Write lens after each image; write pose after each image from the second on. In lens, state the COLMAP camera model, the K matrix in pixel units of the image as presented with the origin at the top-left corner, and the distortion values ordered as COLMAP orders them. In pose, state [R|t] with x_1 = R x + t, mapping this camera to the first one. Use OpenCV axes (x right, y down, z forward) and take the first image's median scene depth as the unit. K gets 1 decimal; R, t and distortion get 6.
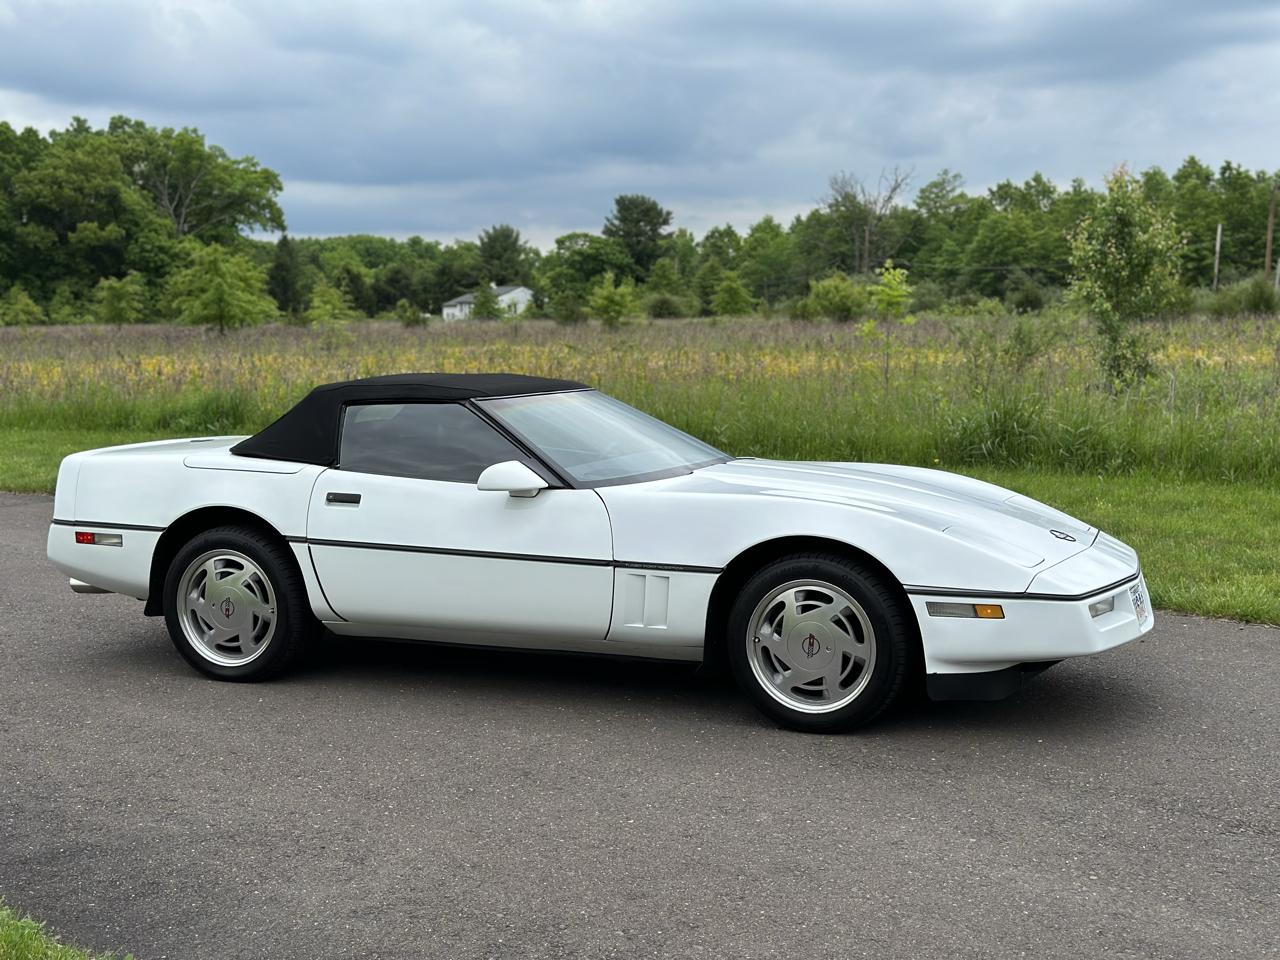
lens RADIAL K [[1821.7, 0, 637.9], [0, 1821.7, 482.2], [0, 0, 1]] dist [0.035240, 0.977922]
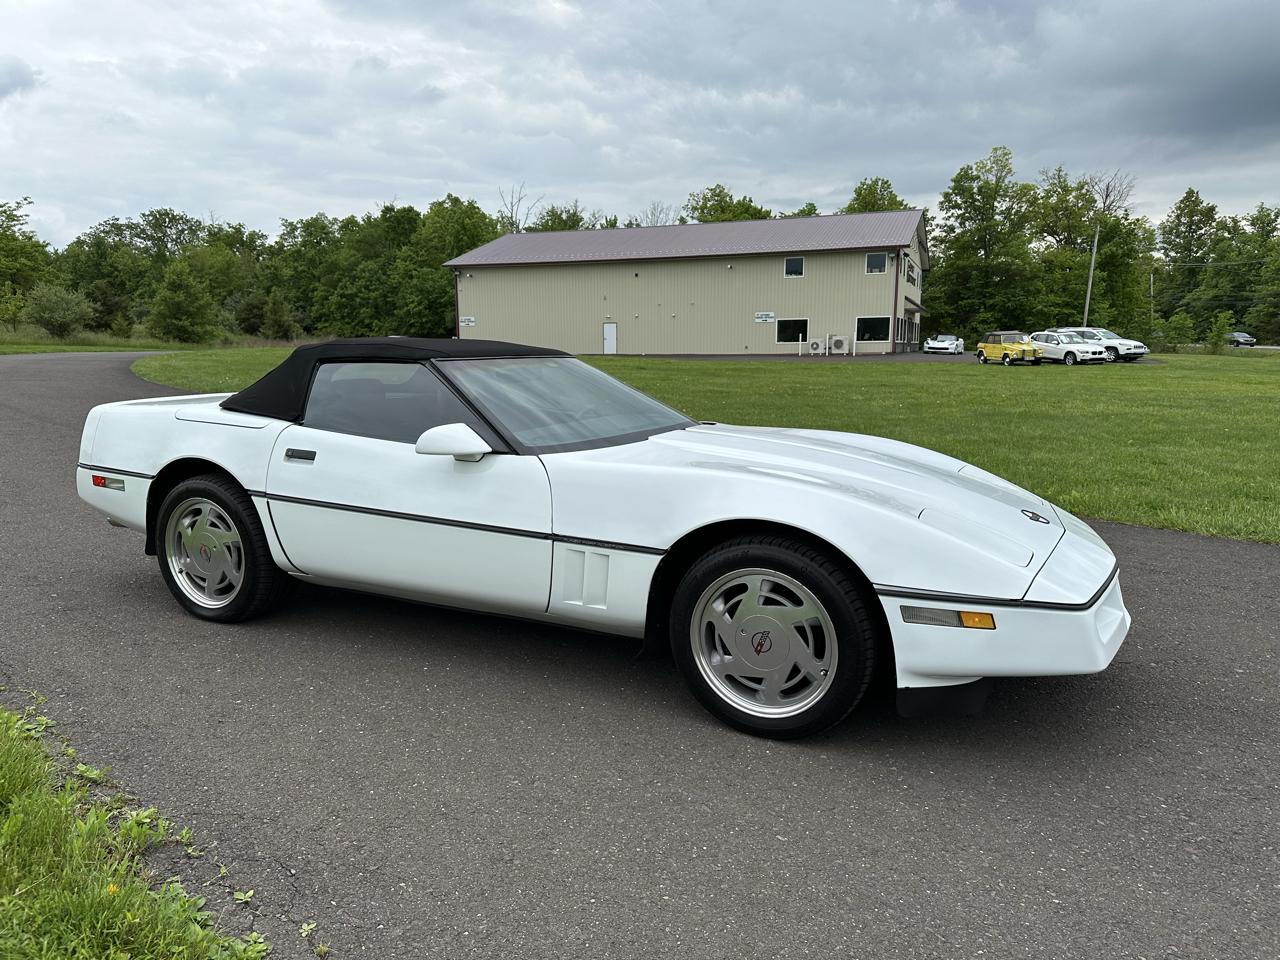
lens RADIAL K [[903.8, 0, 638.6], [0, 903.8, 480.2], [0, 0, 1]] dist [0.067322, -0.119882]
pose [[0.998738, 0.028208, -0.041563, 0.044490], [-0.025431, 0.997503, 0.065893, -0.014605], [0.043318, -0.064753, 0.996961, 0.491234]]
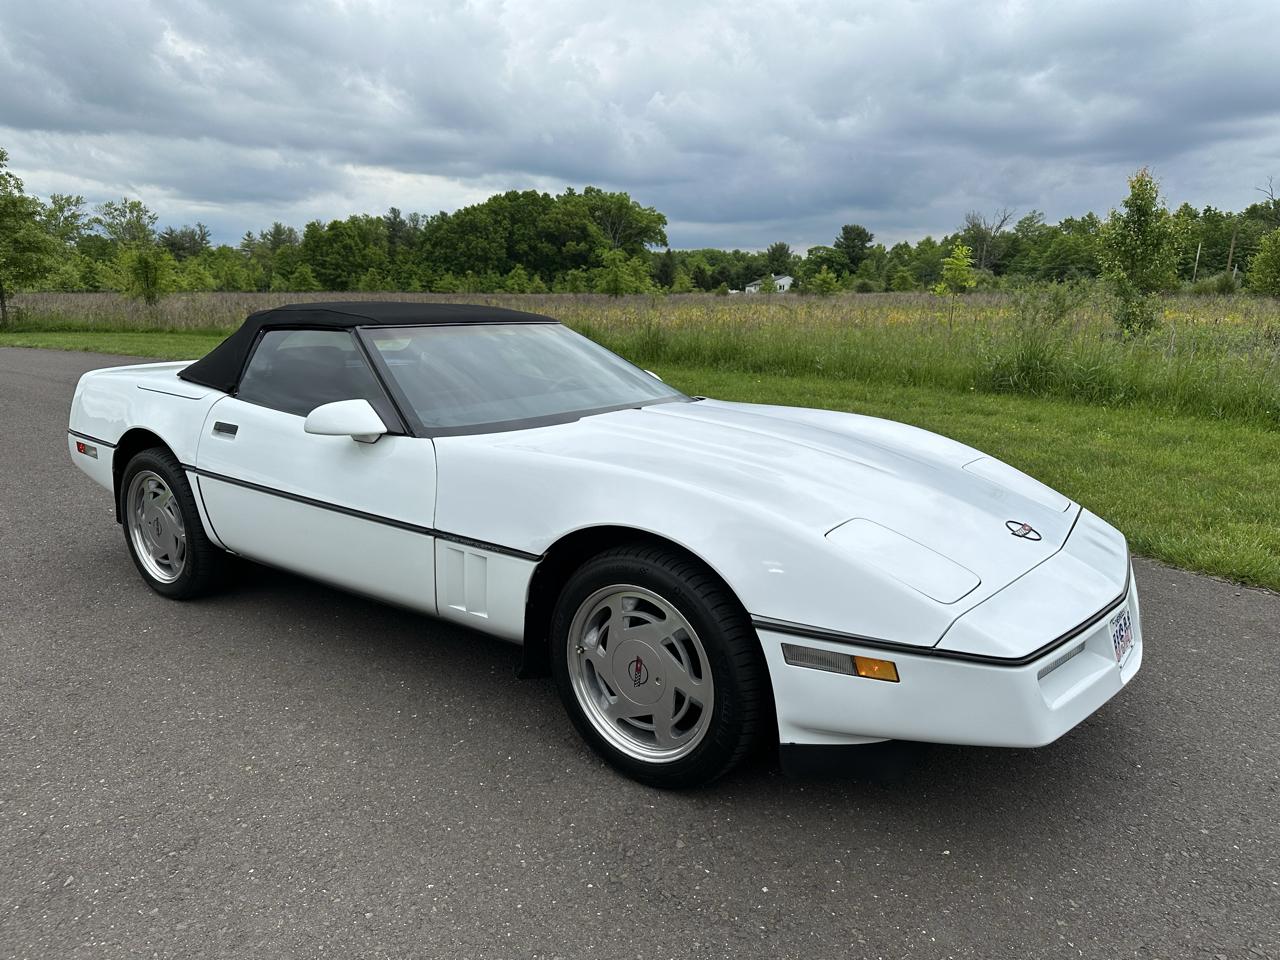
lens RADIAL K [[906.3, 0, 639.5], [0, 906.3, 474.1], [0, 0, 1]] dist [0.065261, -0.099967]
pose [[0.973272, 0.060397, -0.221571, 0.150851], [-0.036340, 0.993146, 0.111089, -0.027789], [0.226762, -0.100068, 0.968796, 0.566328]]
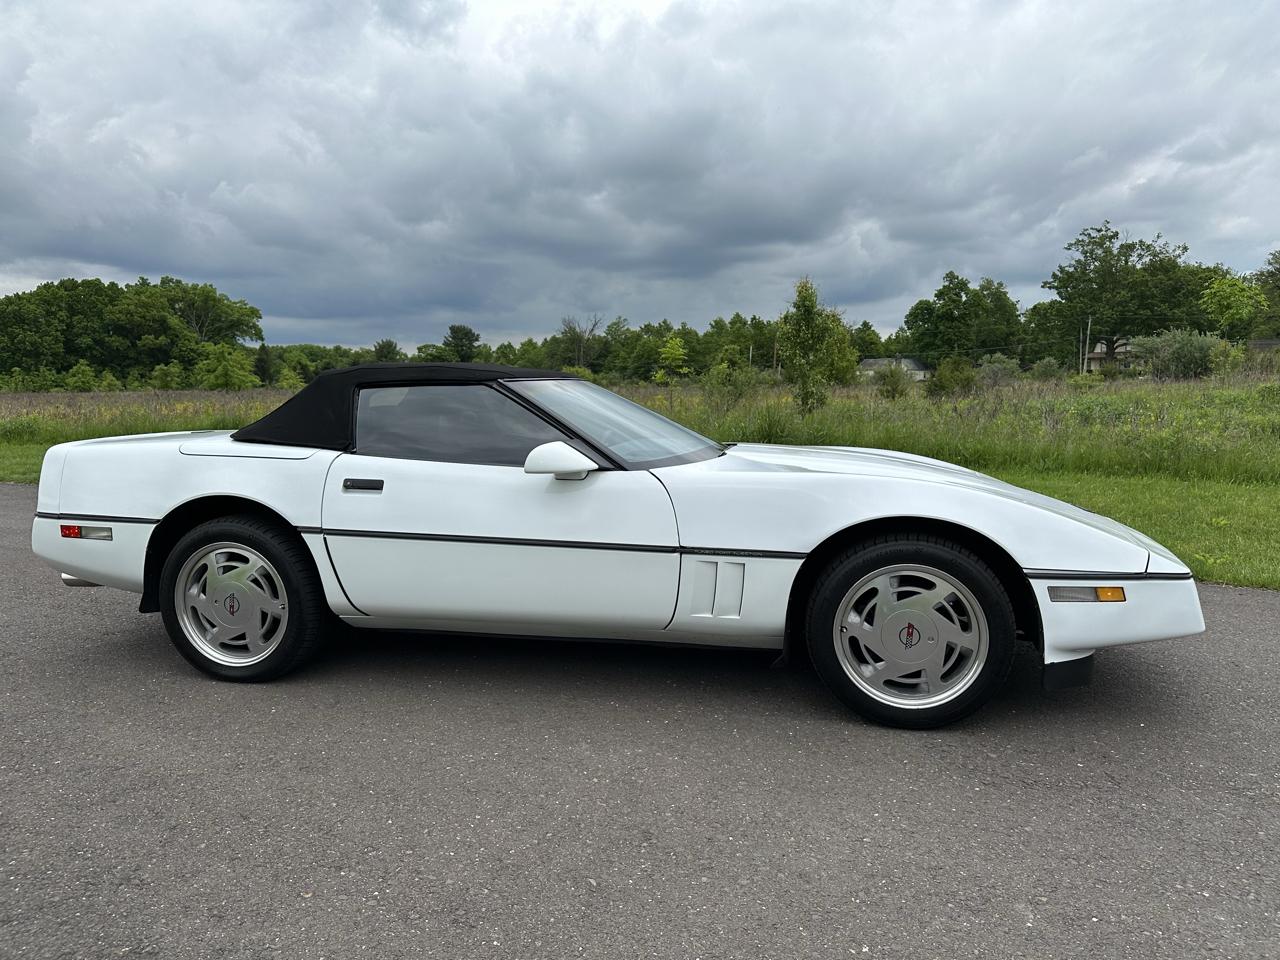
lens RADIAL K [[909.4, 0, 641.1], [0, 909.4, 487.8], [0, 0, 1]] dist [0.077830, -0.108940]
pose [[0.980569, -0.017443, 0.195397, -0.110579], [0.014678, 0.999771, 0.015590, 0.005086], [-0.195624, -0.012419, 0.980600, 0.501527]]
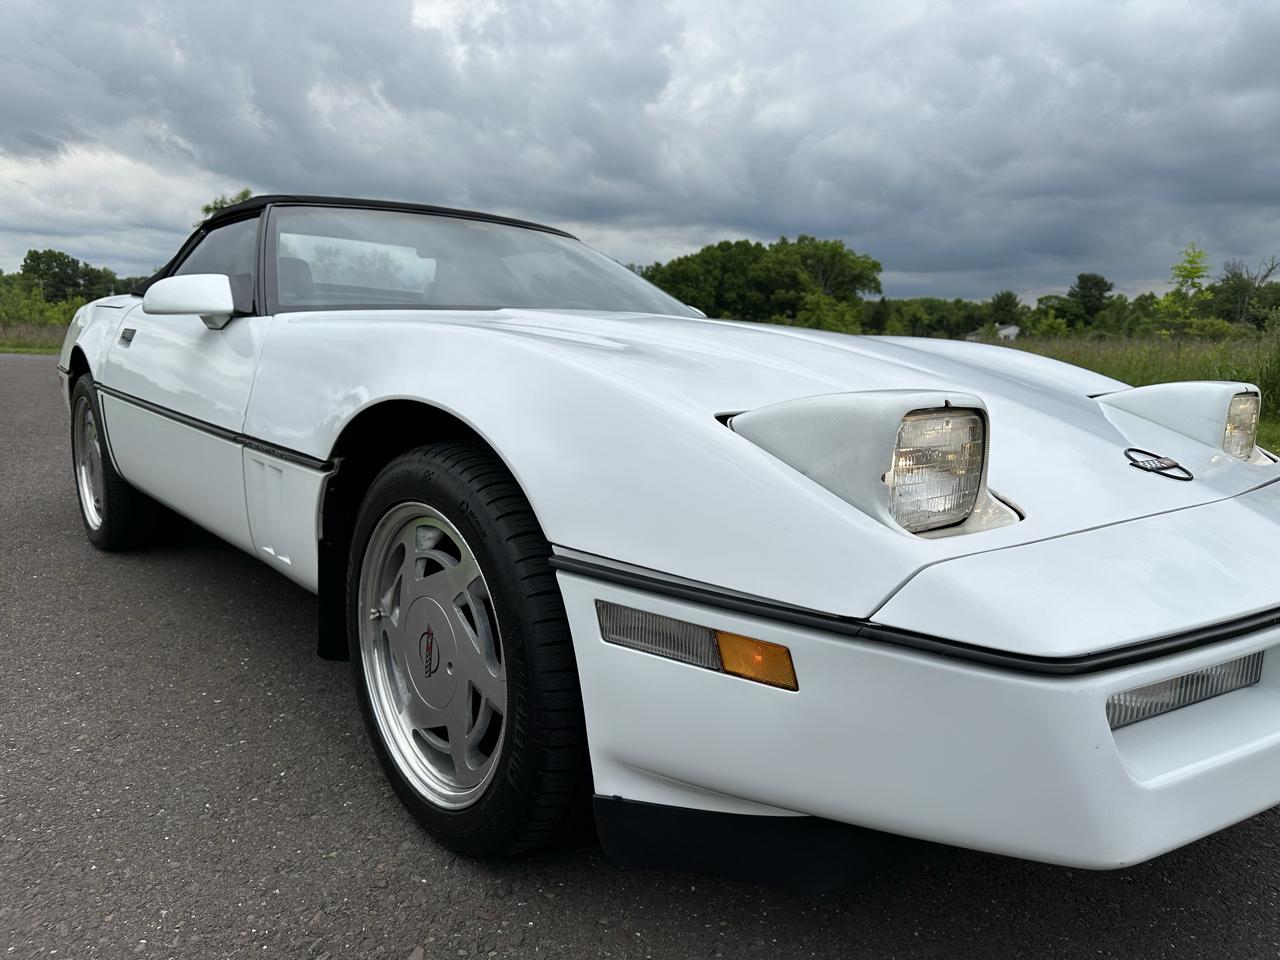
lens RADIAL K [[907.2, 0, 646.6], [0, 907.2, 485.6], [0, 0, 1]] dist [0.068105, -0.099003]
pose [[0.899253, 0.098245, -0.426254, 0.203888], [-0.070694, 0.994283, 0.080025, 0.024236], [0.431679, -0.041829, 0.901057, 0.718799]]
